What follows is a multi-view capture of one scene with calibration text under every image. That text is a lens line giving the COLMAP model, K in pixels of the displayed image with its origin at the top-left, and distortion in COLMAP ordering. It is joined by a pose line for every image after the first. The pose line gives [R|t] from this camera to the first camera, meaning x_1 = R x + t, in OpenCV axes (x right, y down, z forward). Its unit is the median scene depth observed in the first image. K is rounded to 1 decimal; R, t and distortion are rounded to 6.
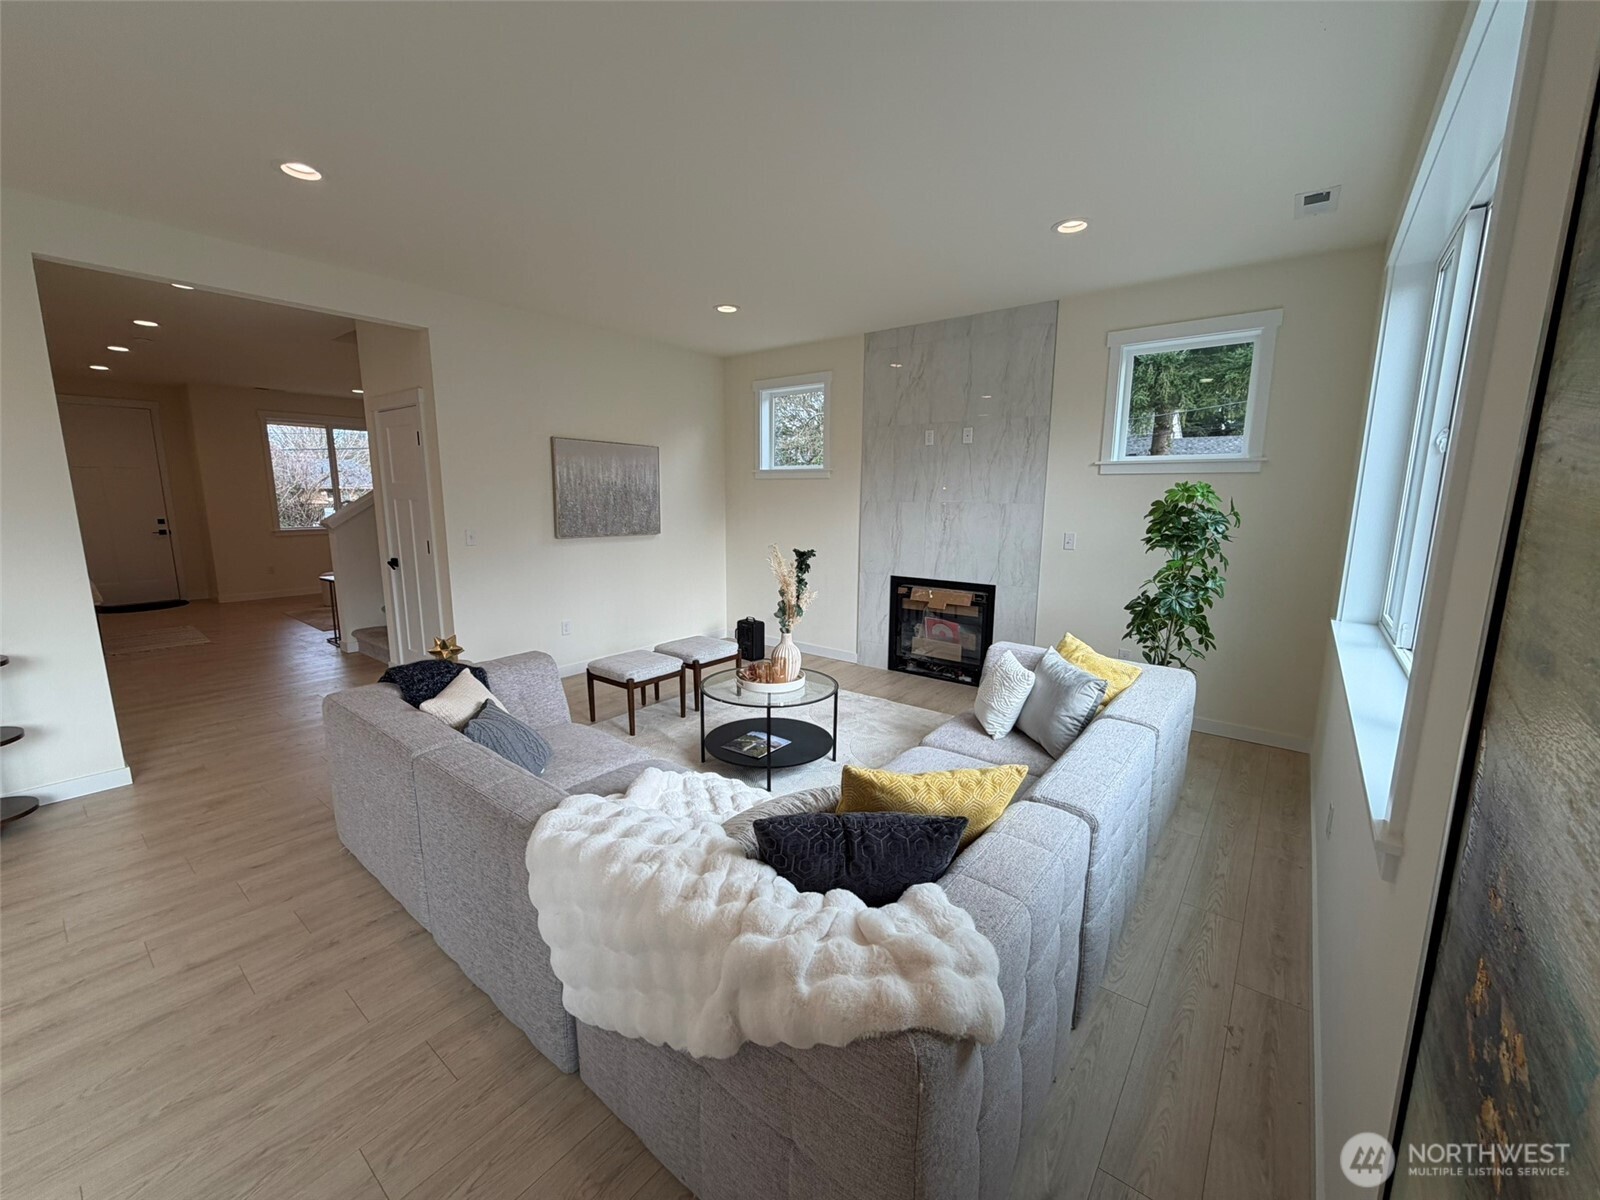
lens RADIAL K [[614.8, 0, 843.9], [0, 614.8, 597.0], [0, 0, 1]] dist [0.001435, 0.000369]
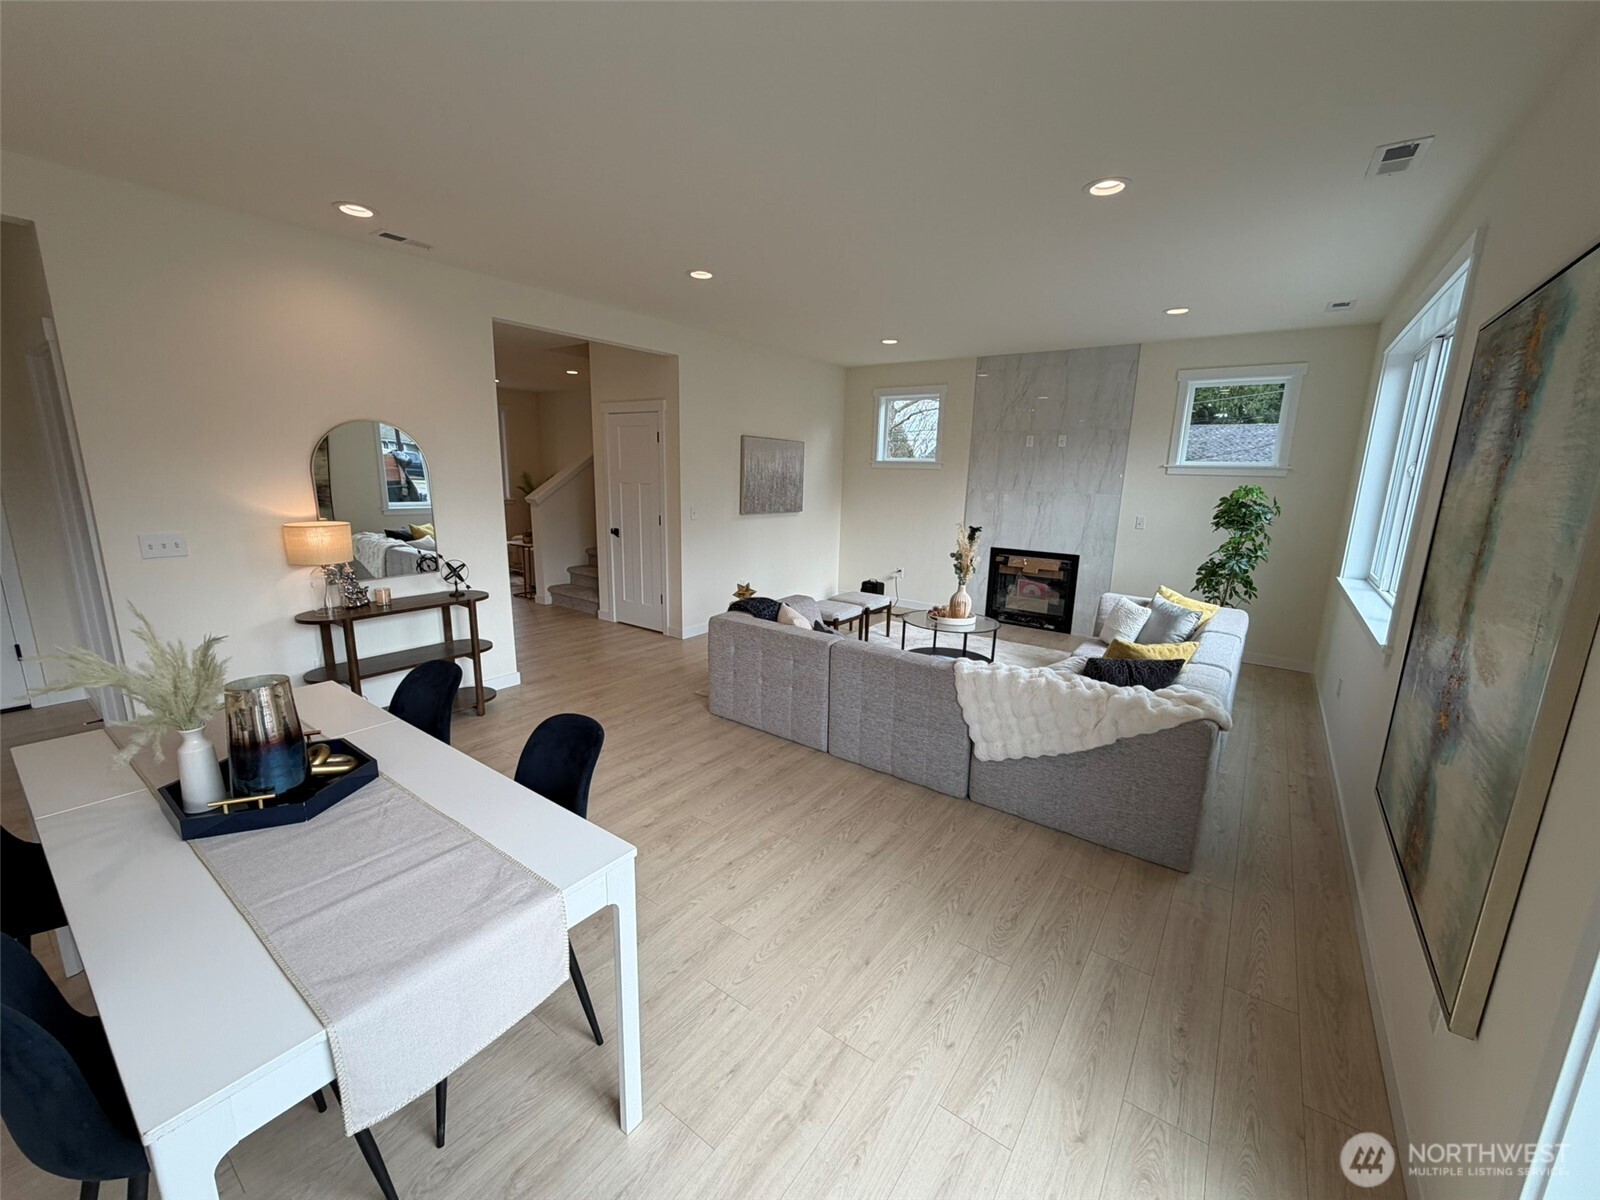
lens RADIAL K [[614.8, 0, 843.9], [0, 614.8, 597.0], [0, 0, 1]] dist [0.001435, 0.000369]
pose [[0.999156, 0.009236, 0.040028, -0.346480], [-0.010828, 0.999152, 0.039734, 0.026400], [-0.039627, -0.040133, 0.998408, -0.341113]]
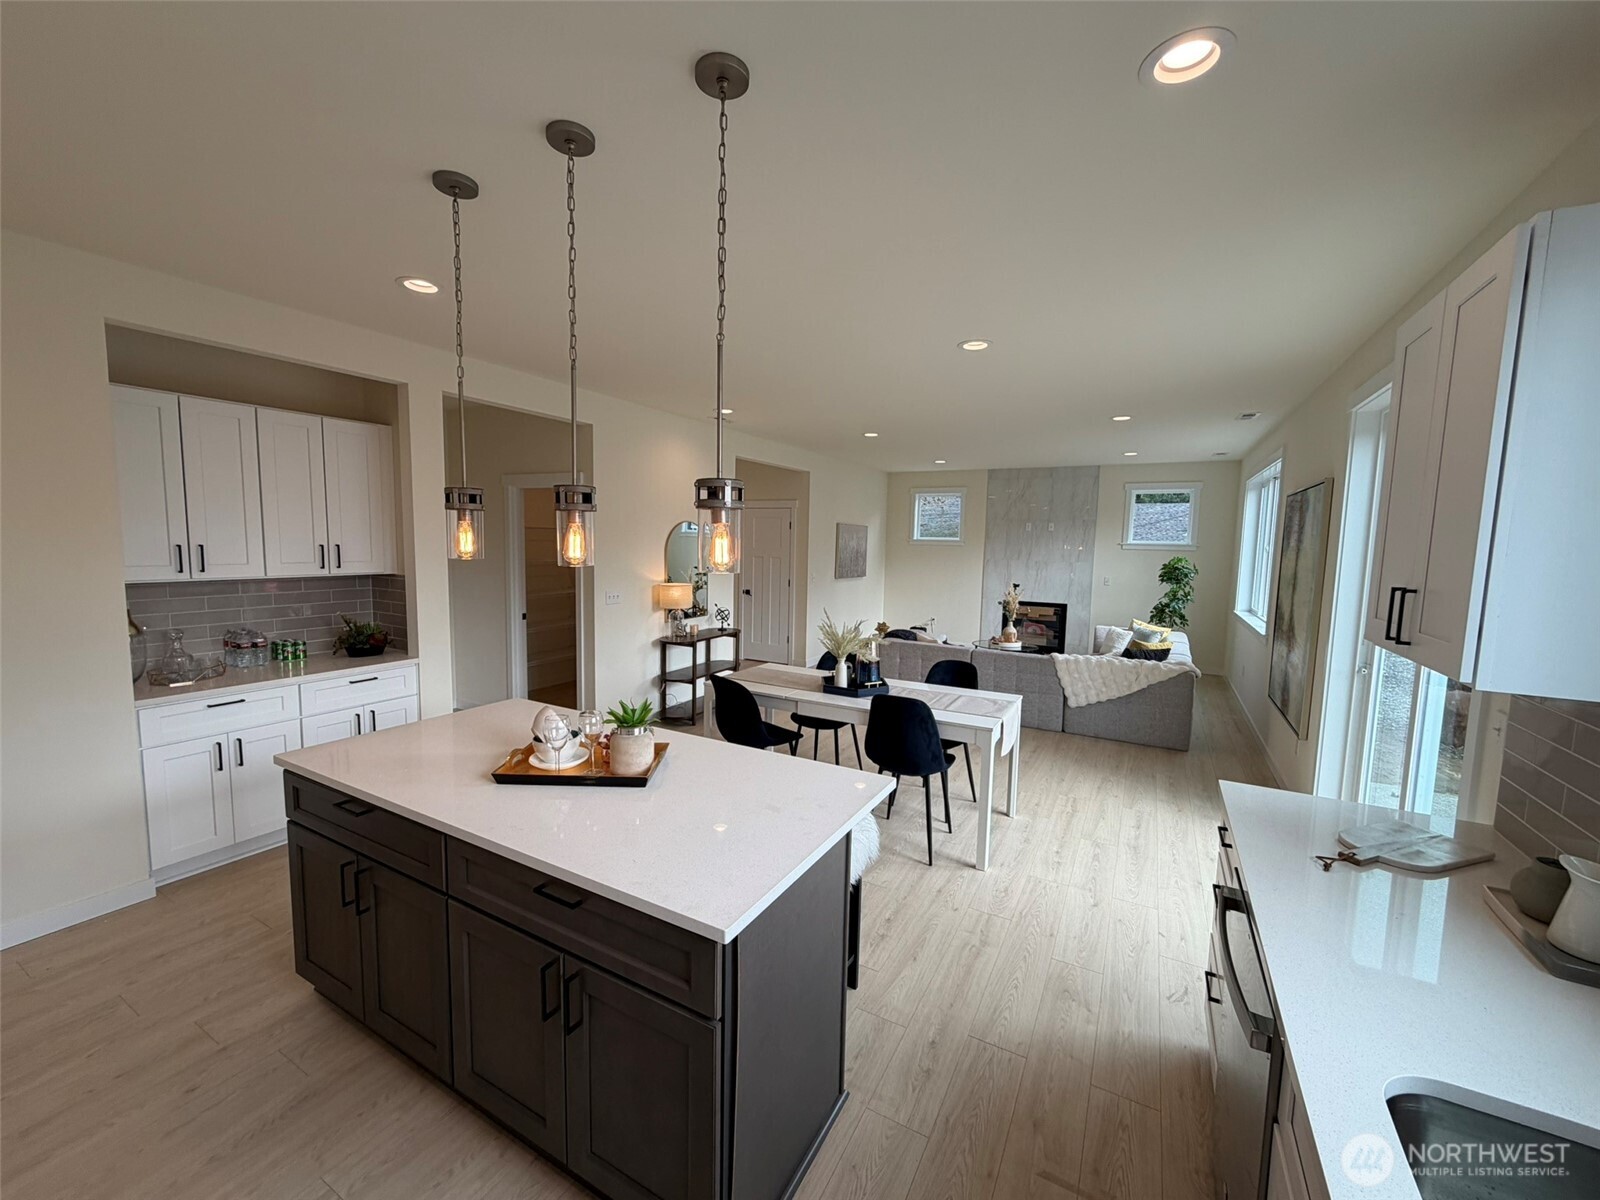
lens RADIAL K [[596.8, 0, 847.5], [0, 596.8, 594.9], [0, 0, 1]] dist [-0.006803, -0.000029]
pose [[0.986983, -0.001010, 0.160823, -0.809811], [0.012811, 0.997296, -0.072360, 0.087451], [-0.160315, 0.073478, 0.984327, -0.807433]]
